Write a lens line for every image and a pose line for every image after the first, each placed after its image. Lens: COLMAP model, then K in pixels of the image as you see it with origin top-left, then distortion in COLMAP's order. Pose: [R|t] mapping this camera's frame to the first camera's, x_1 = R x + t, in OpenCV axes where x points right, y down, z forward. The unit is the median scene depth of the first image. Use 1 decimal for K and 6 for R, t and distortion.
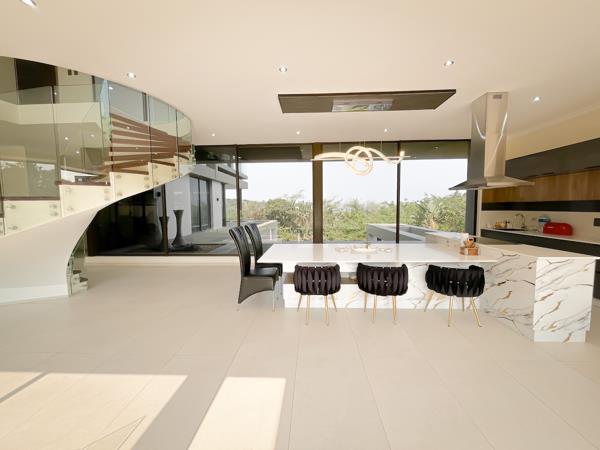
lens RADIAL K [[239.6, 0, 300.0], [0, 239.6, 225.0], [0, 0, 1]] dist [-0.001161, 0.000193]
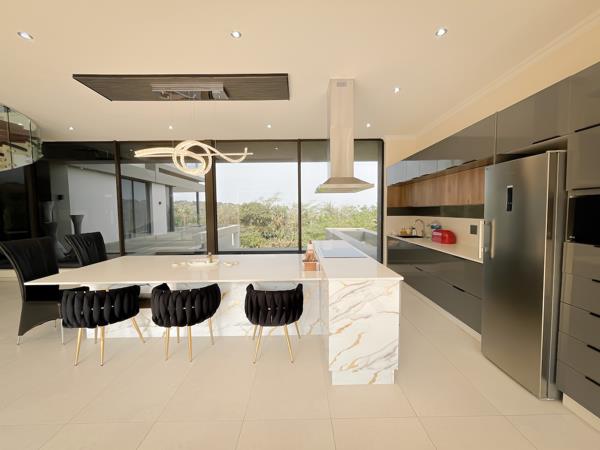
lens RADIAL K [[239.6, 0, 300.0], [0, 239.6, 225.0], [0, 0, 1]] dist [-0.001161, 0.000193]
pose [[0.998641, -0.002527, 0.052063, 0.594469], [0.003303, 0.999884, -0.014837, -0.019951], [-0.052020, 0.014989, 0.998534, 0.151005]]
